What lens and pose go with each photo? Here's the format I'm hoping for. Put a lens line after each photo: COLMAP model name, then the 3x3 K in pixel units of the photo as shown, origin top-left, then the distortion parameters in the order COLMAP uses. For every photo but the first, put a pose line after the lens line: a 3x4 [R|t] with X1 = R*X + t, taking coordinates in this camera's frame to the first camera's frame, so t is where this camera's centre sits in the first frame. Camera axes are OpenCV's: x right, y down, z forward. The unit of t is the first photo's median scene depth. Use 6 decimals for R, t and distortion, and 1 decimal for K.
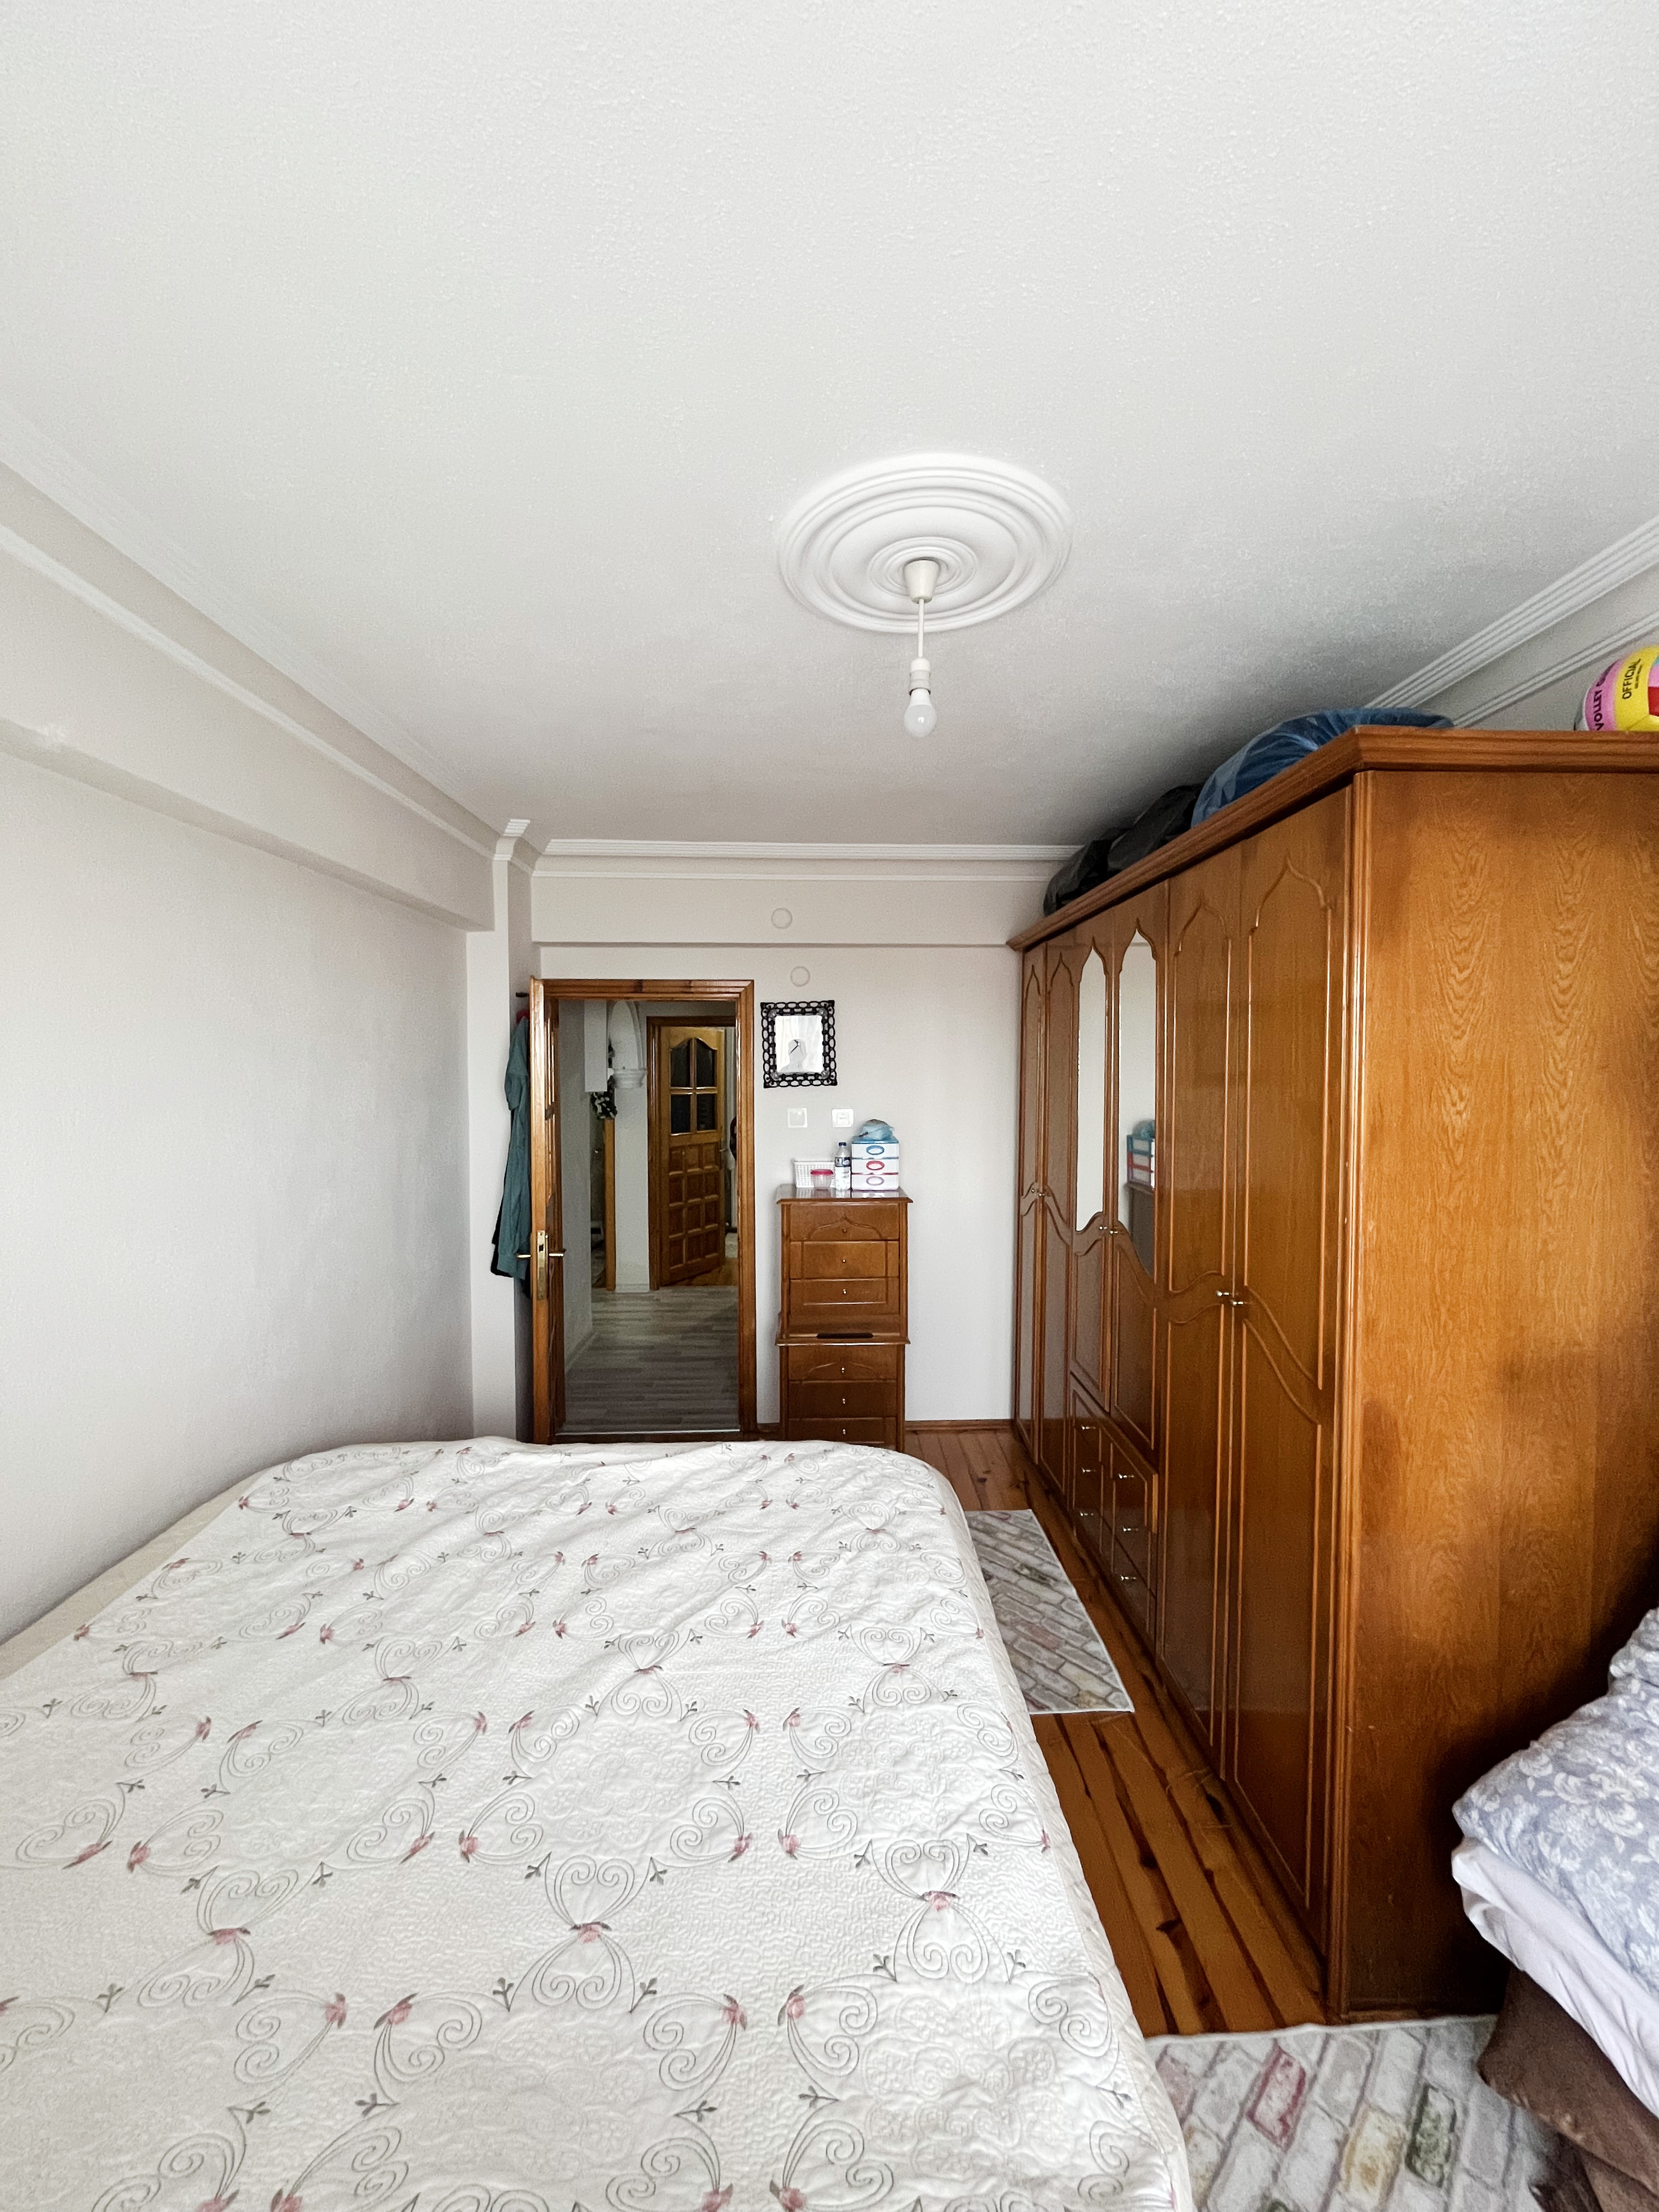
lens RADIAL K [[890.0, 0, 834.6], [0, 890.0, 1103.3], [0, 0, 1]] dist [-0.002099, -0.000457]
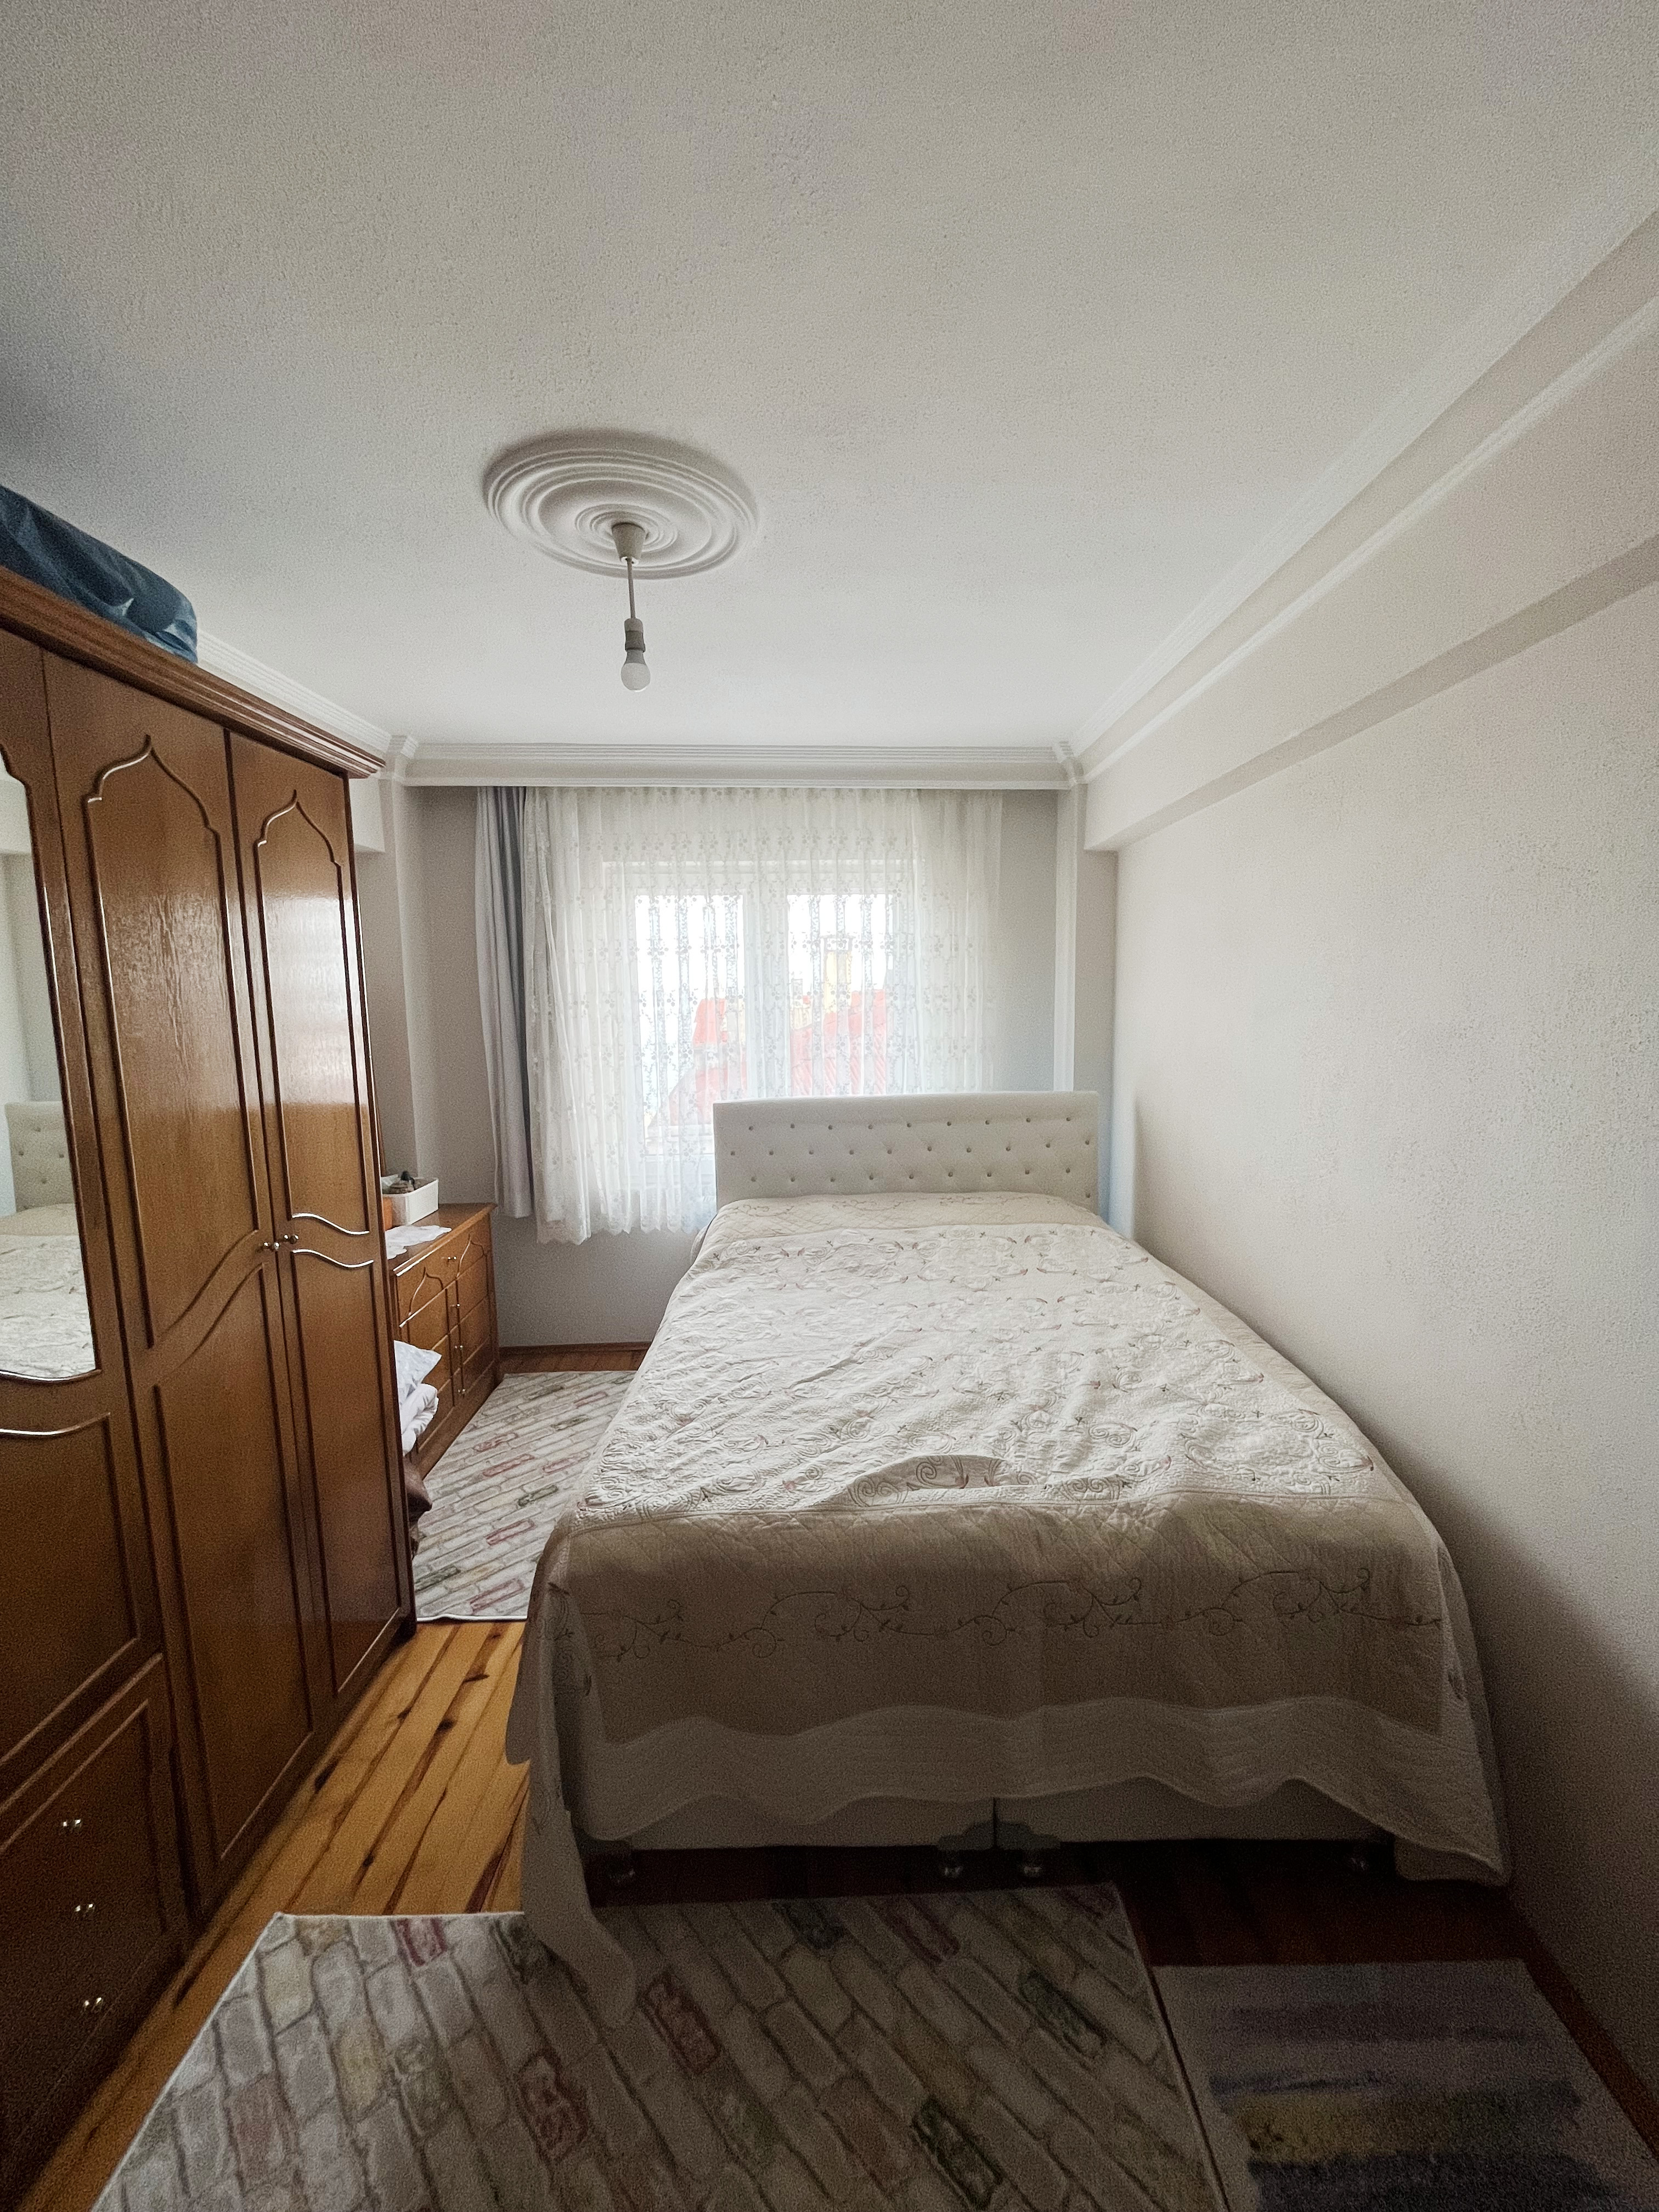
lens RADIAL K [[890.0, 0, 833.6], [0, 890.0, 1100.6], [0, 0, 1]] dist [-0.002099, -0.000457]
pose [[-0.999124, 0.019072, 0.037261, -0.157716], [0.025140, 0.985151, 0.169841, -0.059137], [-0.033469, 0.170629, -0.984767, 1.773240]]
